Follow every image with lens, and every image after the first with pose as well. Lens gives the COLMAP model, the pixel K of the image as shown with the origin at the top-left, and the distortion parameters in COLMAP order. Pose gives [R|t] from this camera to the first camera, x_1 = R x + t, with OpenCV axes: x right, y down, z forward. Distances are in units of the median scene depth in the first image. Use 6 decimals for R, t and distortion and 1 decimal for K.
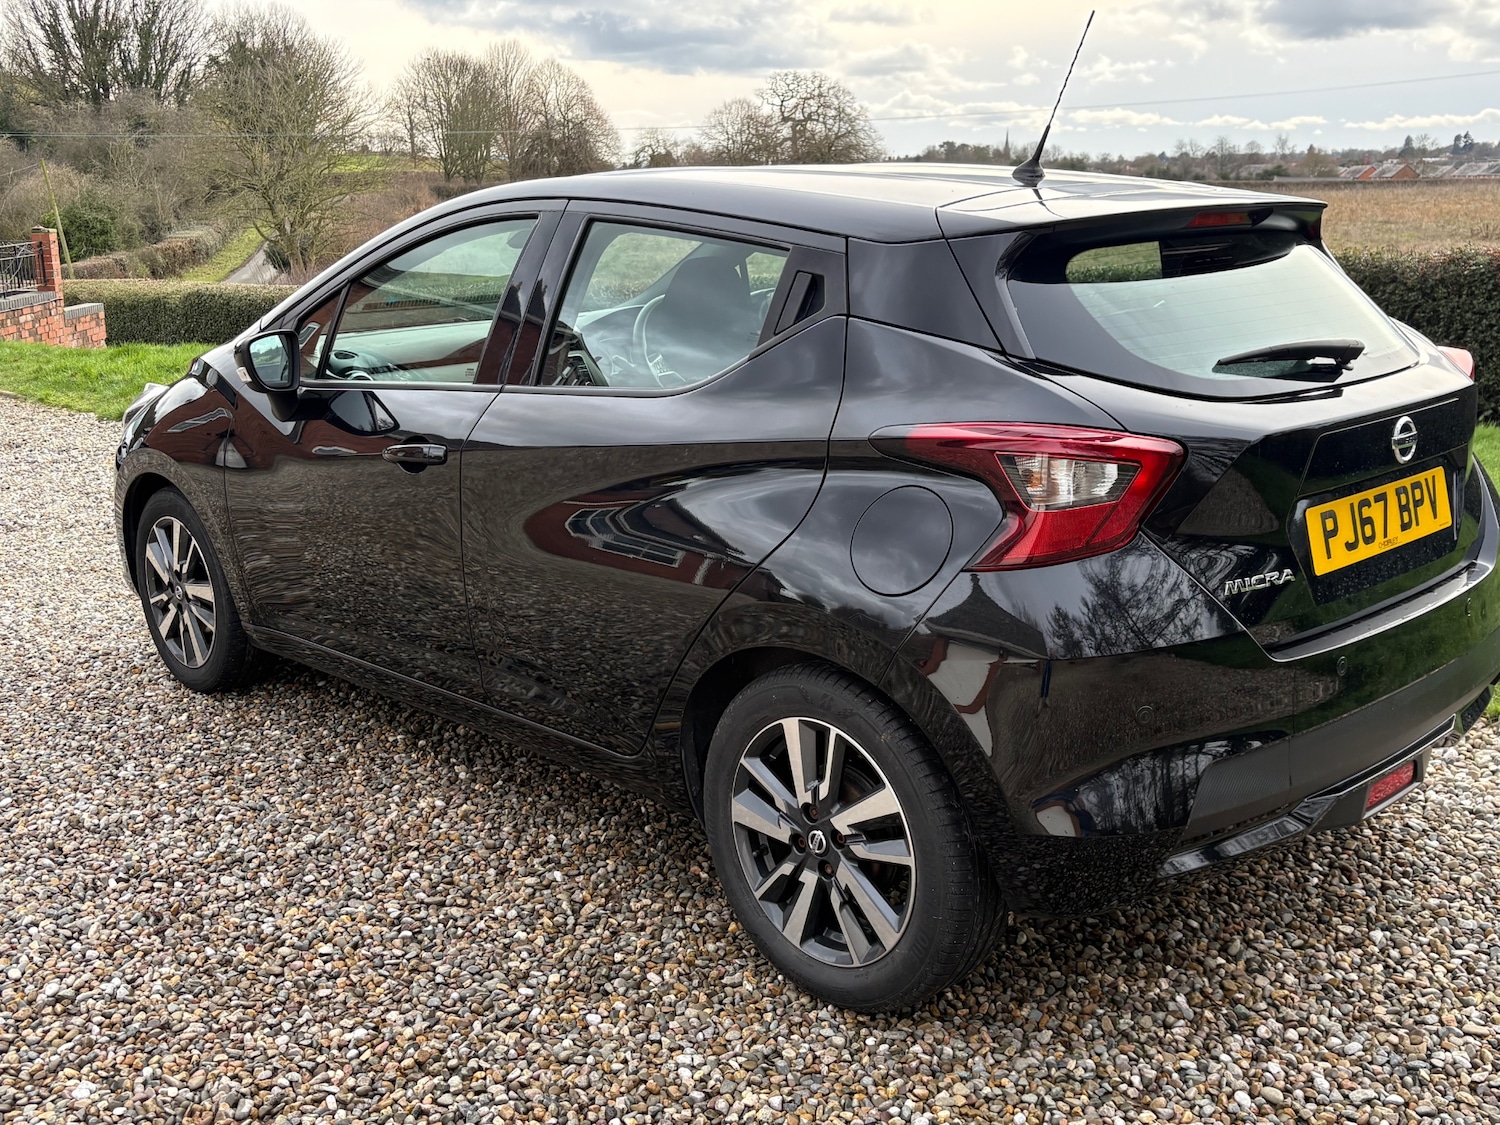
lens RADIAL K [[1562.3, 0, 737.7], [0, 1562.3, 542.3], [0, 0, 1]] dist [0.081612, -0.177326]
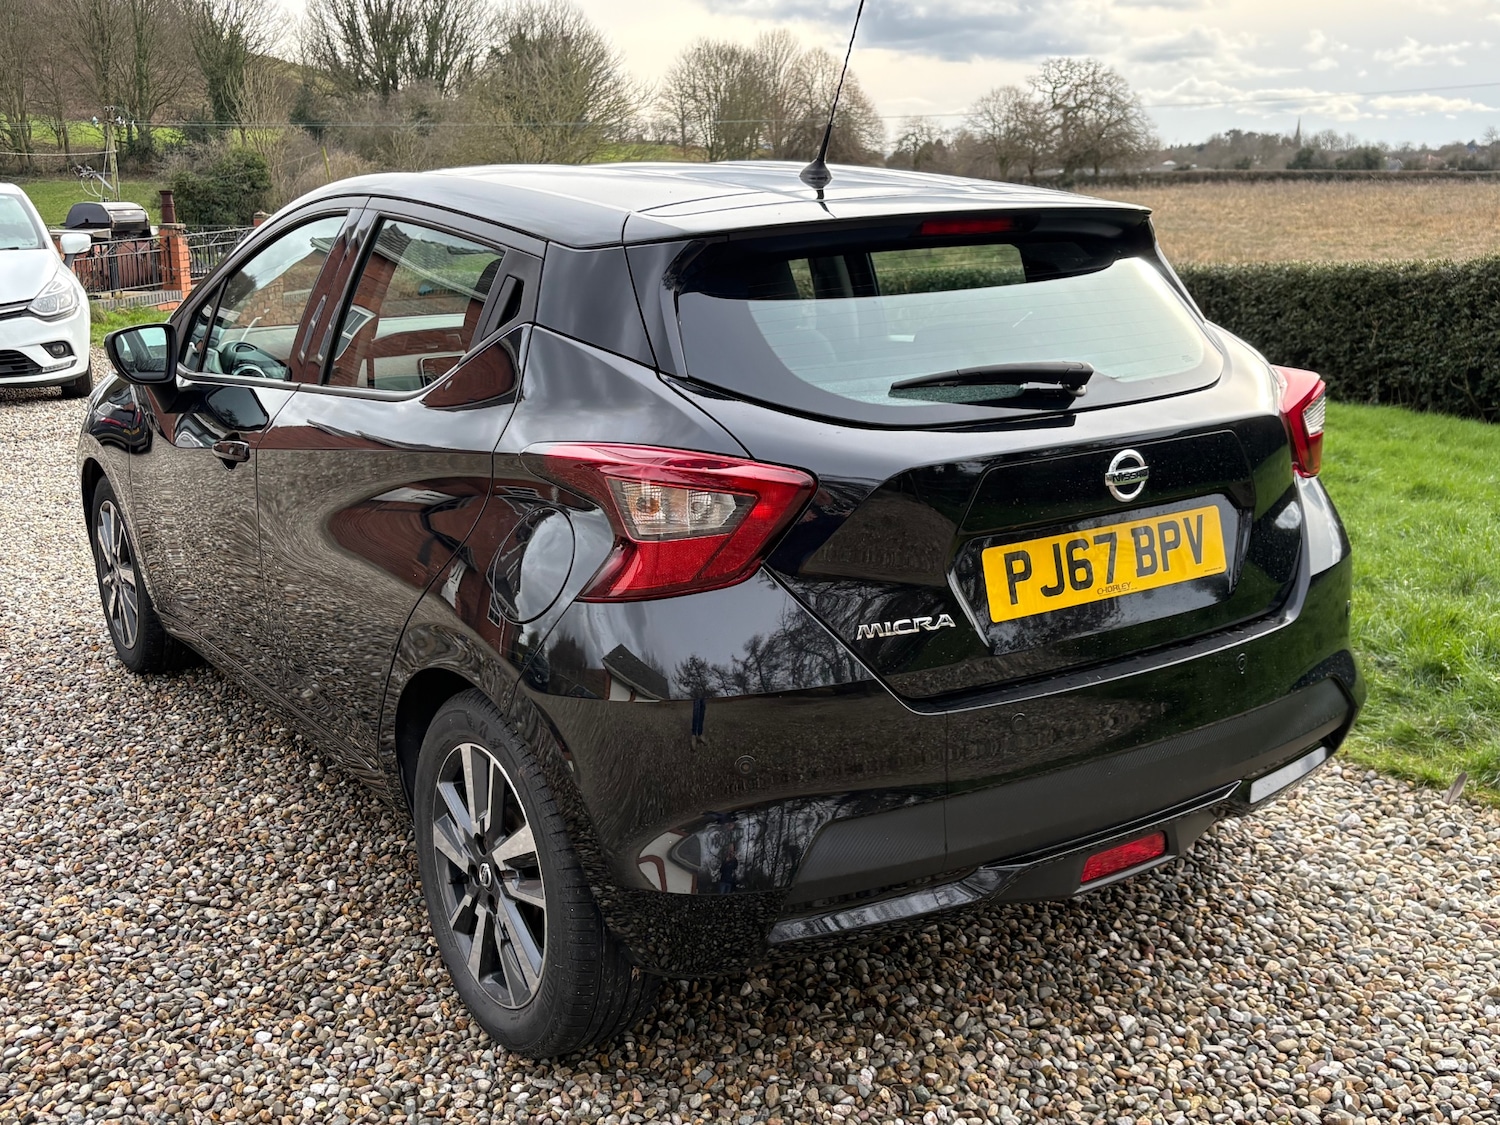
lens RADIAL K [[1578.2, 0, 742.4], [0, 1578.2, 526.3], [0, 0, 1]] dist [-0.004390, 0.048373]
pose [[0.986146, 0.040033, -0.160975, 0.337576], [-0.040587, 0.999176, -0.000154, -0.025820], [0.160836, 0.006686, 0.986958, 0.072452]]
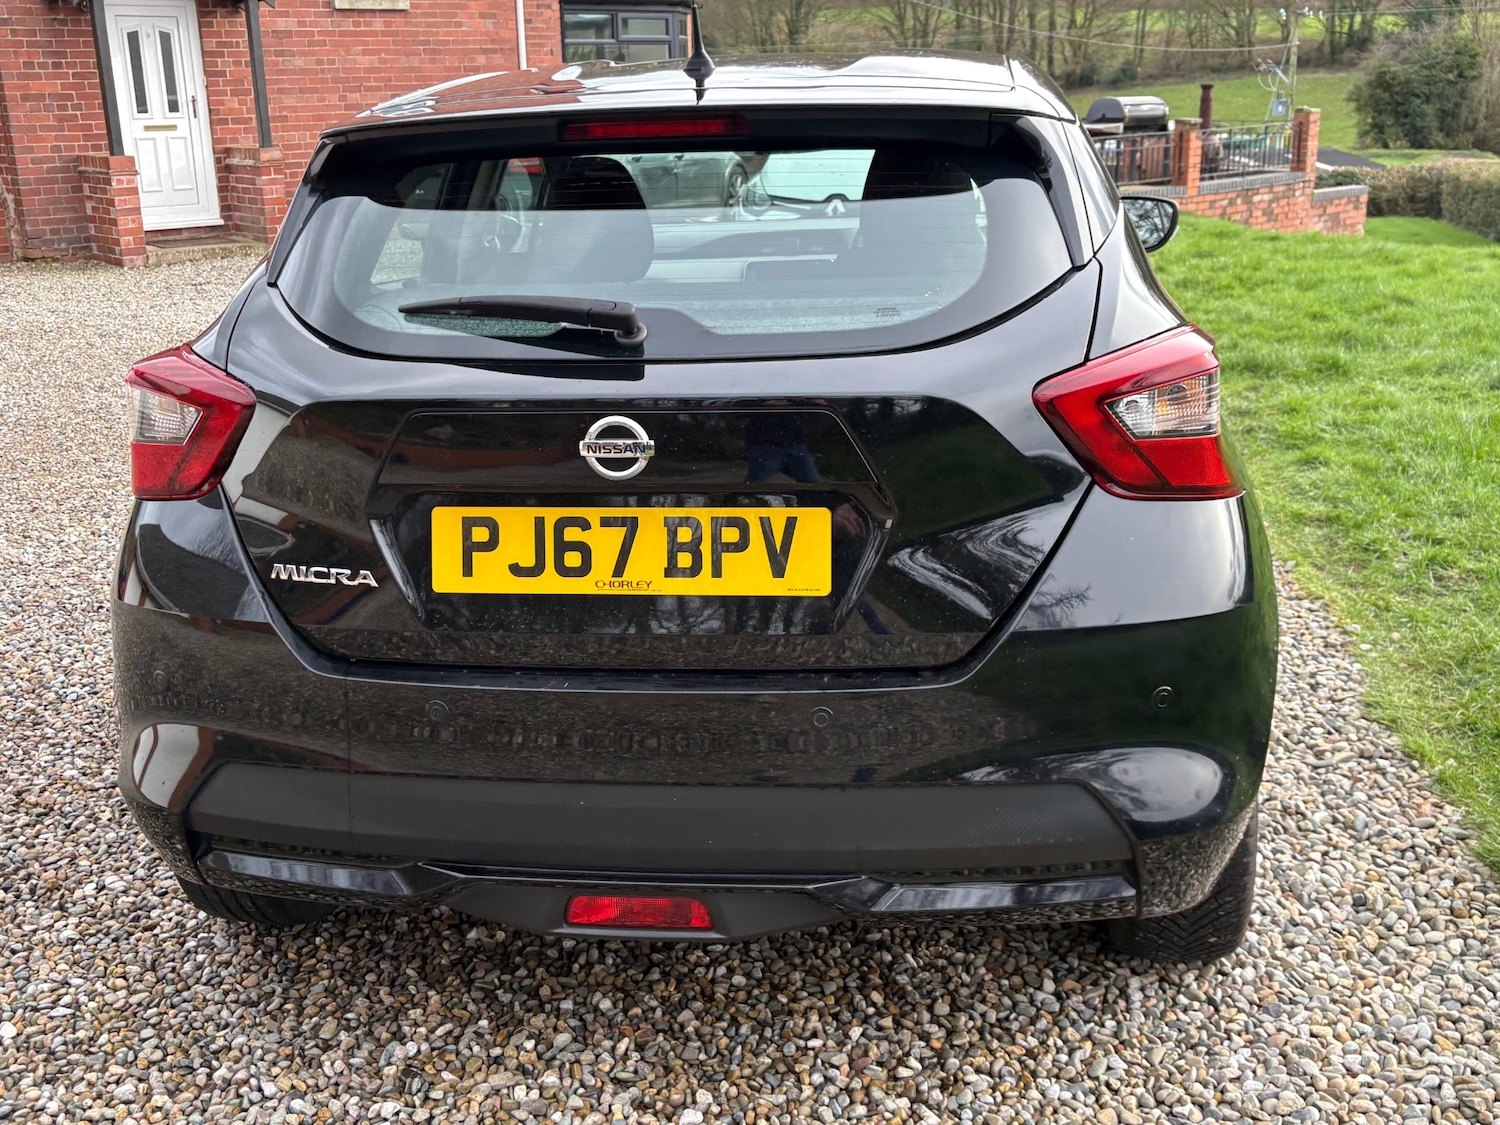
lens RADIAL K [[1573.4, 0, 746.1], [0, 1573.4, 502.9], [0, 0, 1]] dist [0.075374, -0.168473]
pose [[0.637973, 0.194063, -0.745205, 0.957740], [-0.157490, 0.980151, 0.120418, -0.130150], [0.753782, 0.040539, 0.655873, 0.546862]]
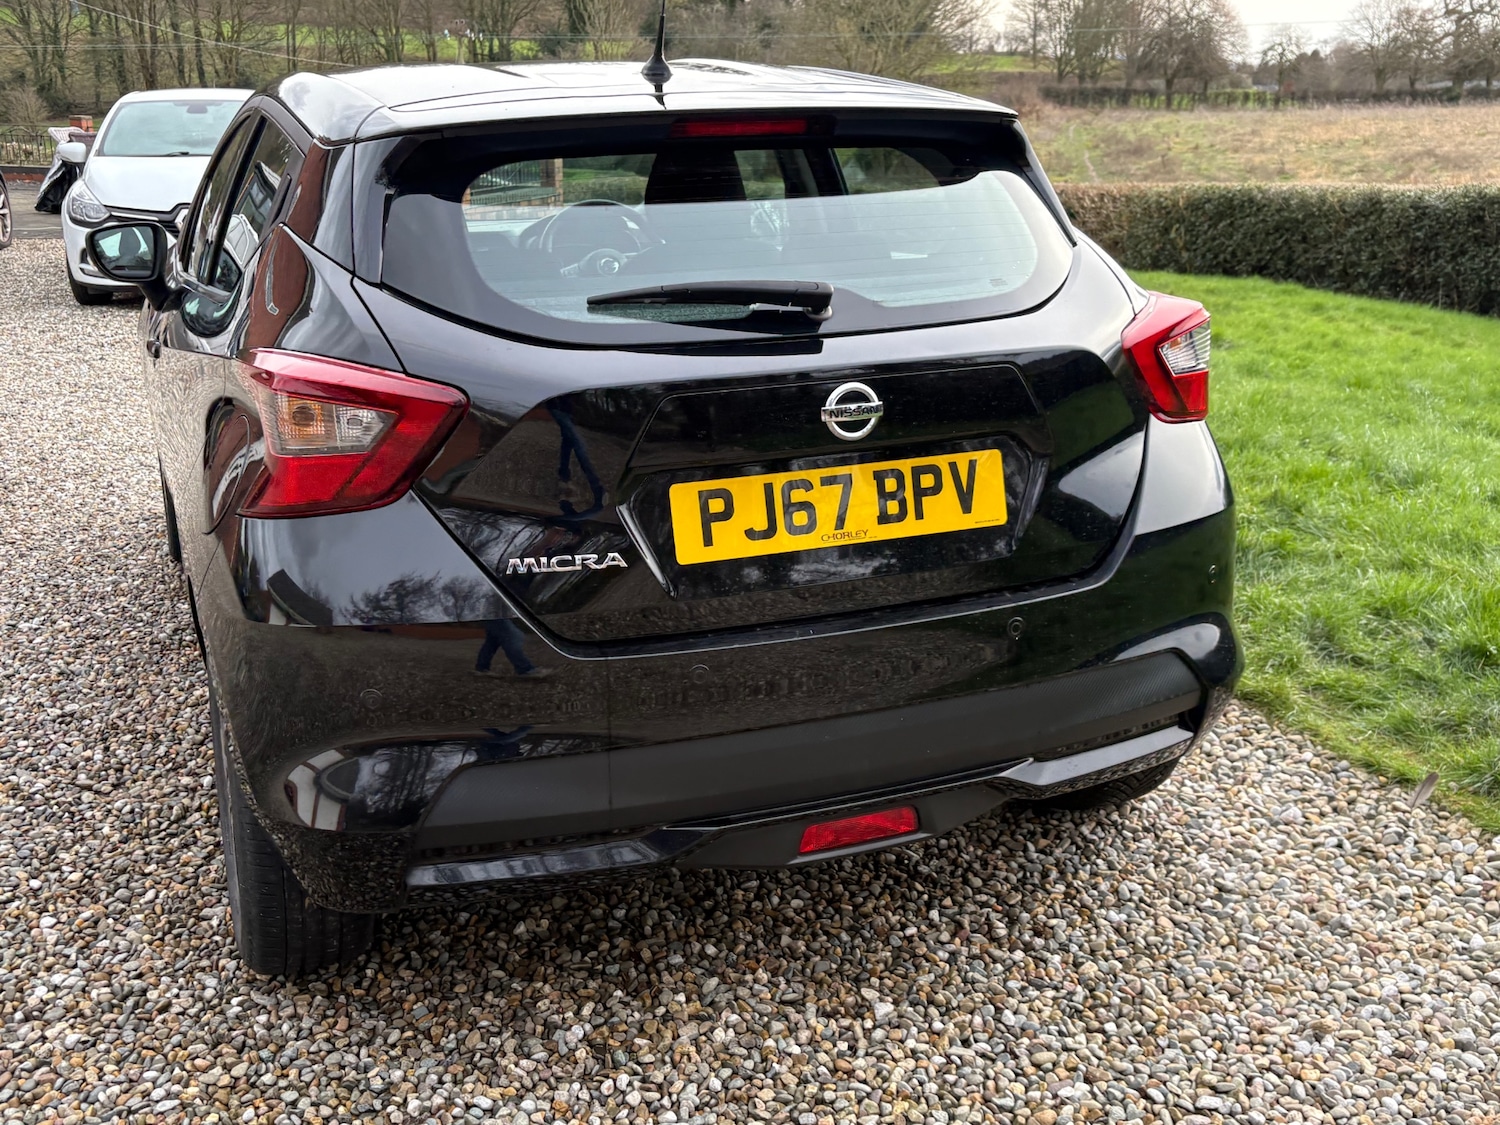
lens RADIAL K [[1581.7, 0, 744.4], [0, 1581.7, 508.8], [0, 0, 1]] dist [0.014886, 0.000326]
pose [[0.927744, 0.101821, -0.359059, 0.637748], [-0.088307, 0.994635, 0.053885, -0.051635], [0.362619, -0.018284, 0.931758, 0.214575]]
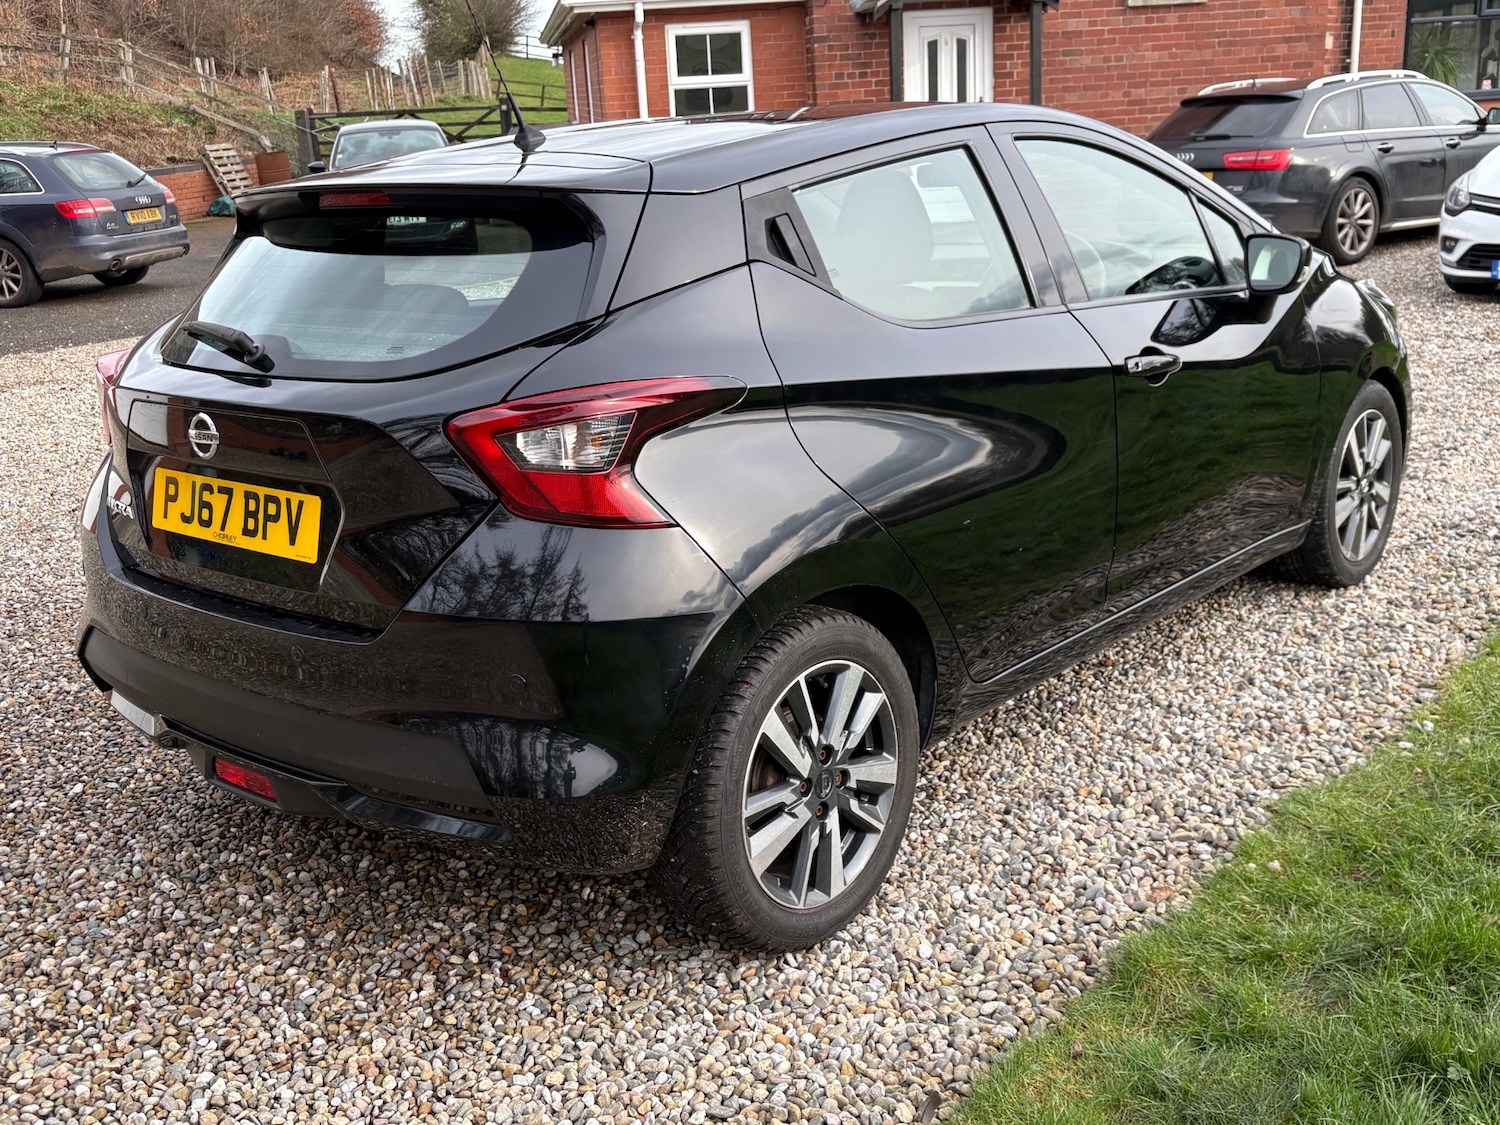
lens RADIAL K [[1590.6, 0, 786.5], [0, 1590.6, 521.2], [0, 0, 1]] dist [0.037757, -0.052763]
pose [[0.122569, 0.258571, -0.958185, 1.387162], [-0.173676, 0.956155, 0.235807, -0.302212], [0.977146, 0.137511, 0.162103, 1.149855]]
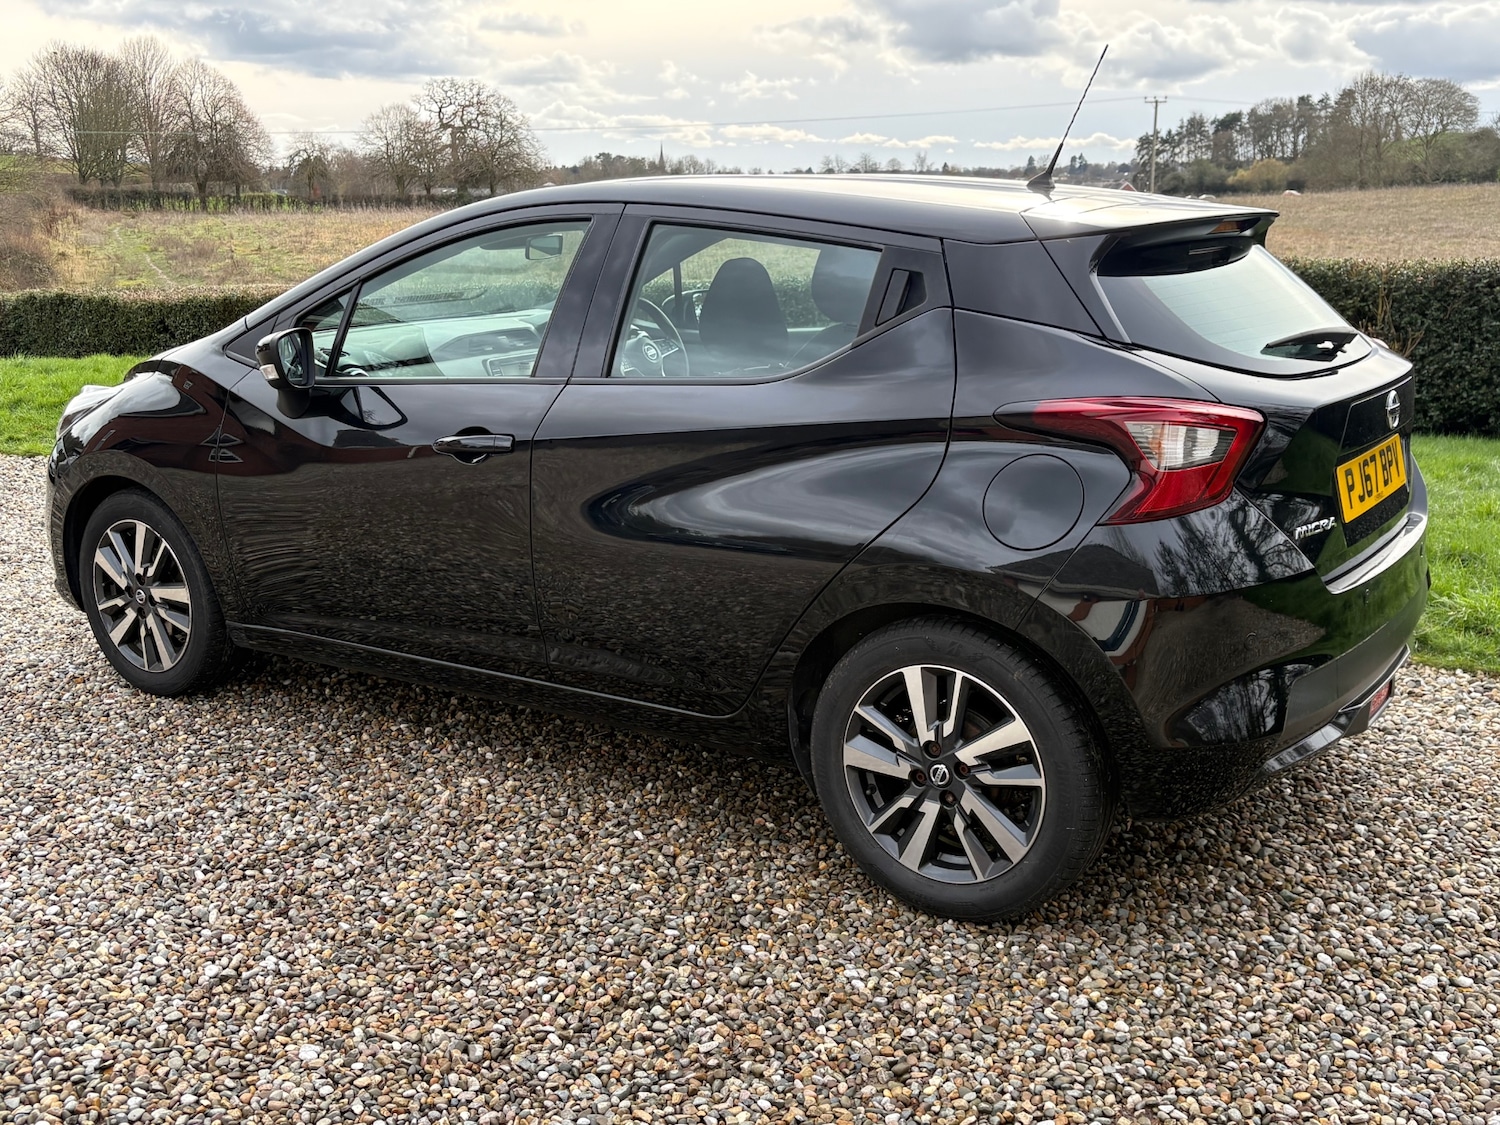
lens RADIAL K [[1559.6, 0, 732.6], [0, 1559.6, 538.9], [0, 0, 1]] dist [0.111097, -0.303997]
pose [[0.977783, -0.033279, 0.206959, -0.309390], [0.034924, 0.999381, -0.004299, 0.020499], [-0.206688, 0.011431, 0.978340, -0.070265]]
